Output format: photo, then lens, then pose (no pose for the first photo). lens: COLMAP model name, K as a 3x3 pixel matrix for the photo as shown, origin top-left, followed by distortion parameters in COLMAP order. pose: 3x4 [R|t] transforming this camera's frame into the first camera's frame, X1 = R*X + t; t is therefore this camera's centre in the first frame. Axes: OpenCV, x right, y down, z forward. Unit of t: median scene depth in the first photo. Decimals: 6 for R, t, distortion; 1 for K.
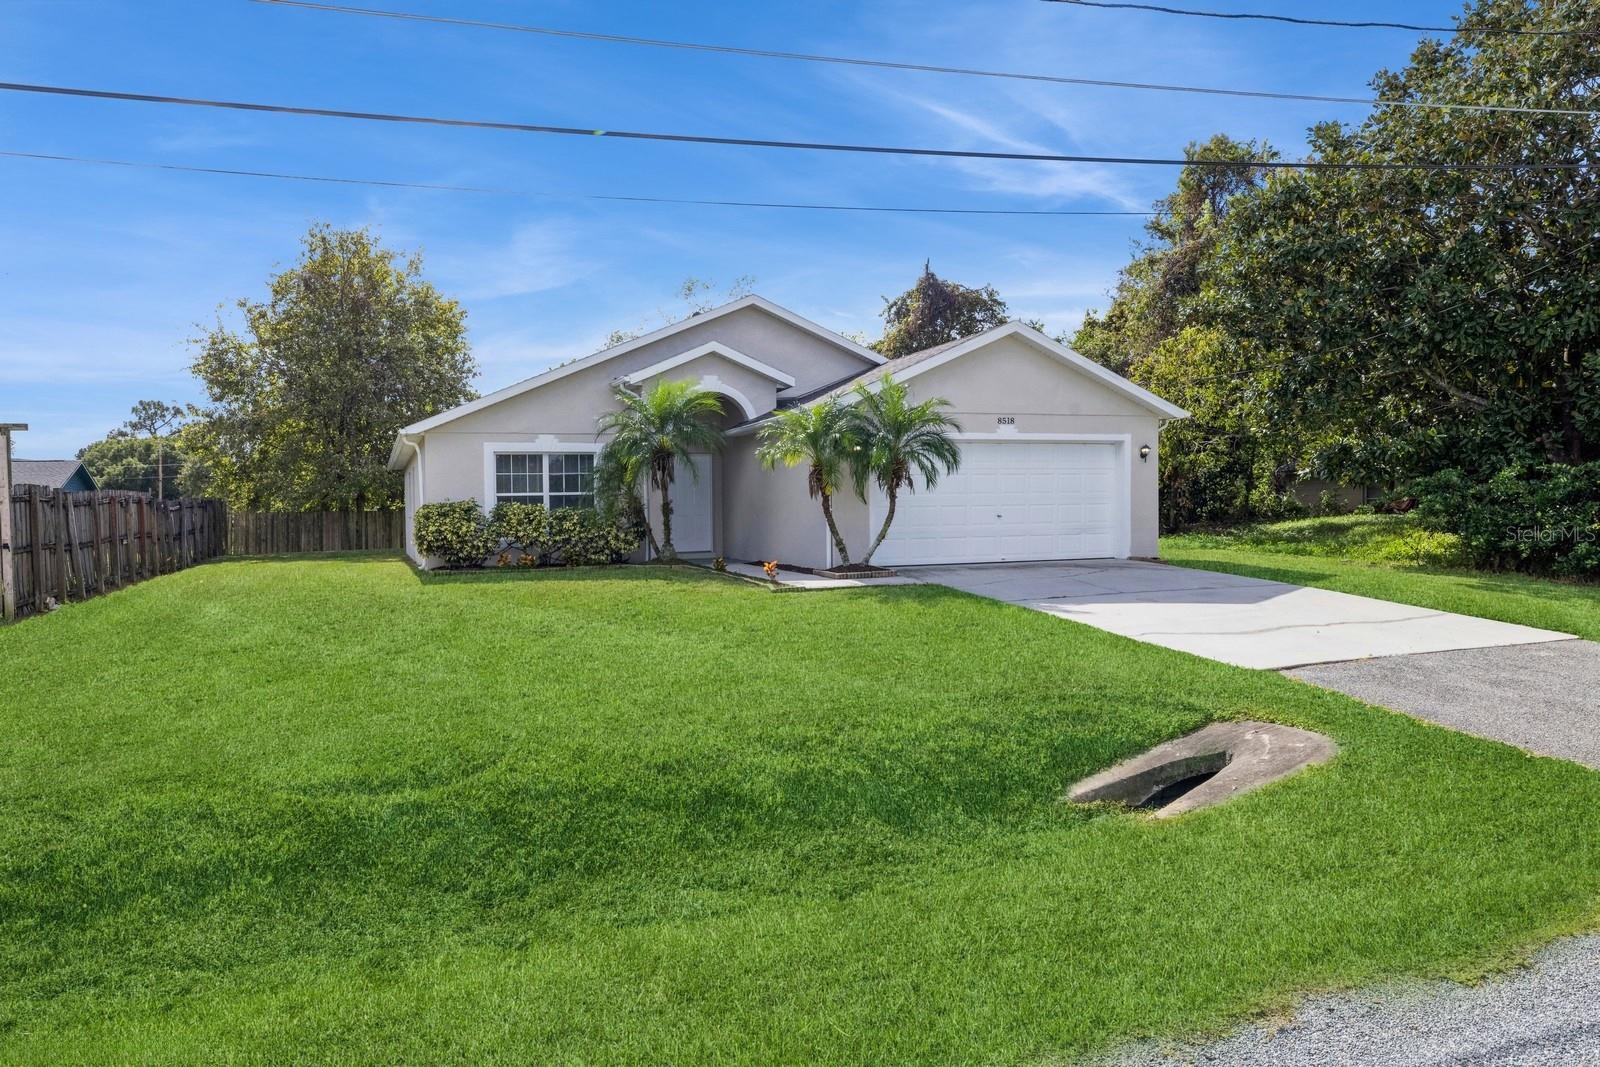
lens RADIAL K [[1089.6, 0, 800.2], [0, 1089.6, 534.1], [0, 0, 1]] dist [0.008484, 0.001712]
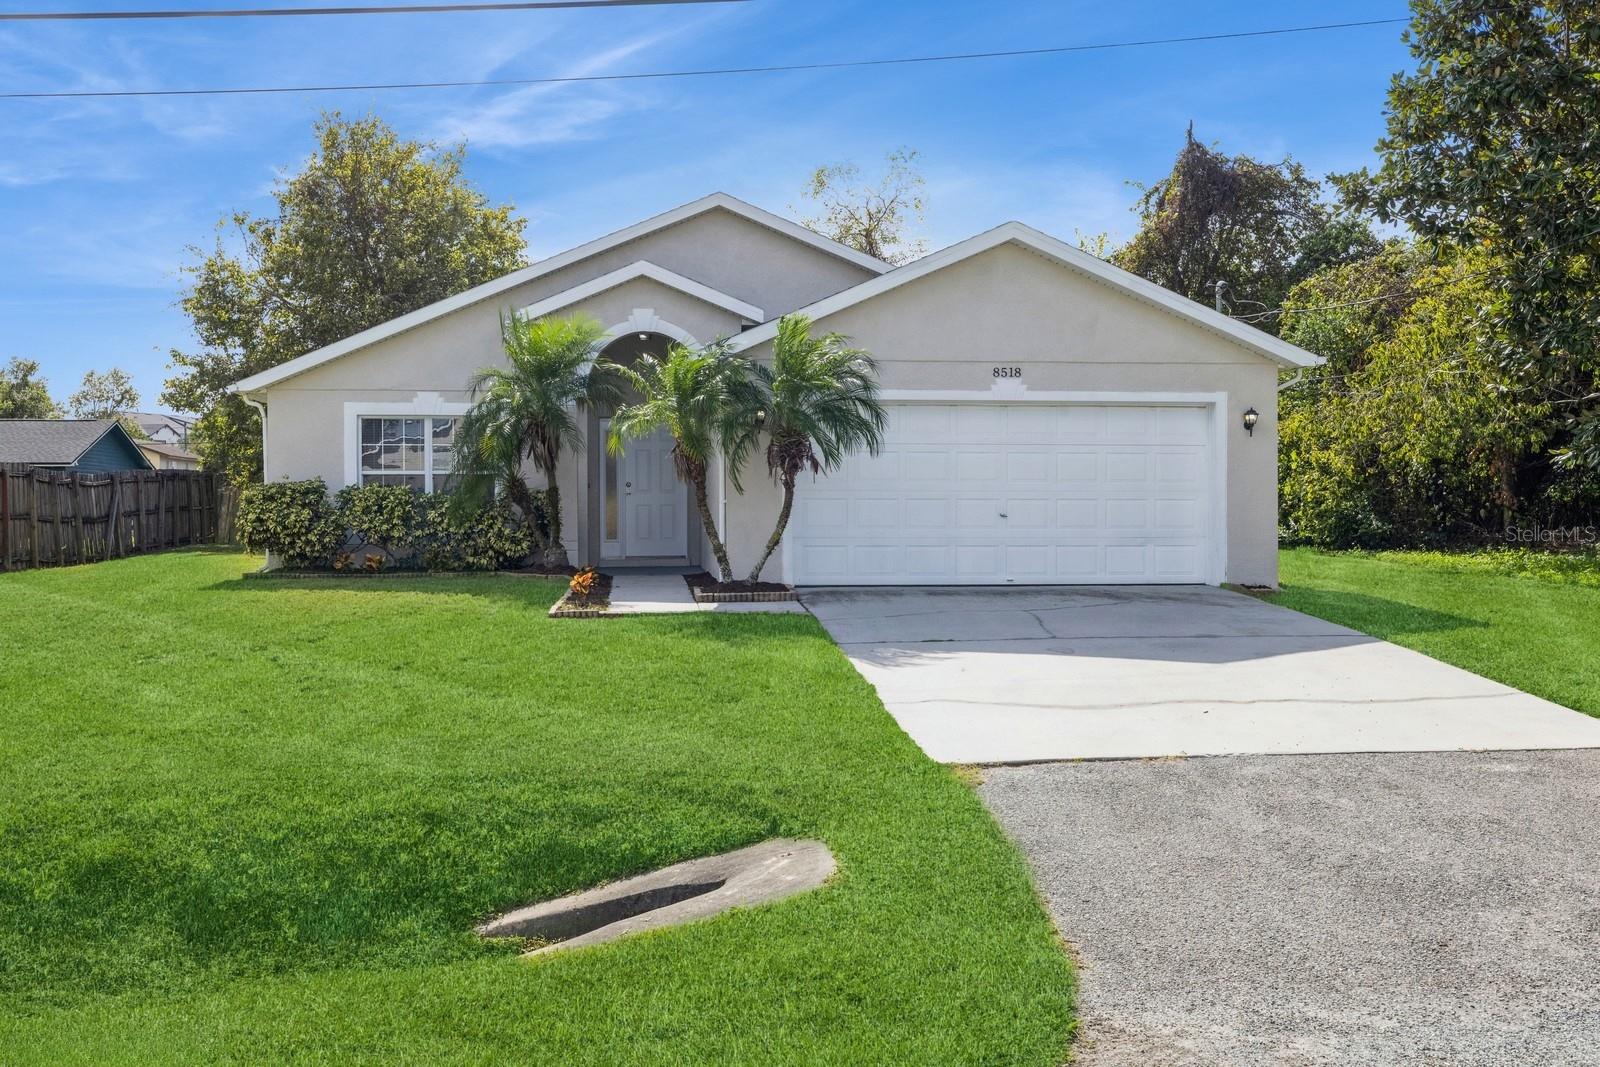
lens RADIAL K [[1577.7, 0, 800.1], [0, 1577.7, 531.3], [0, 0, 1]] dist [0.001291, 0.000000]
pose [[0.965975, 0.023360, -0.257577, 0.297409], [-0.022847, 0.999727, 0.004986, -0.008412], [0.257623, 0.001069, 0.966245, 0.036771]]
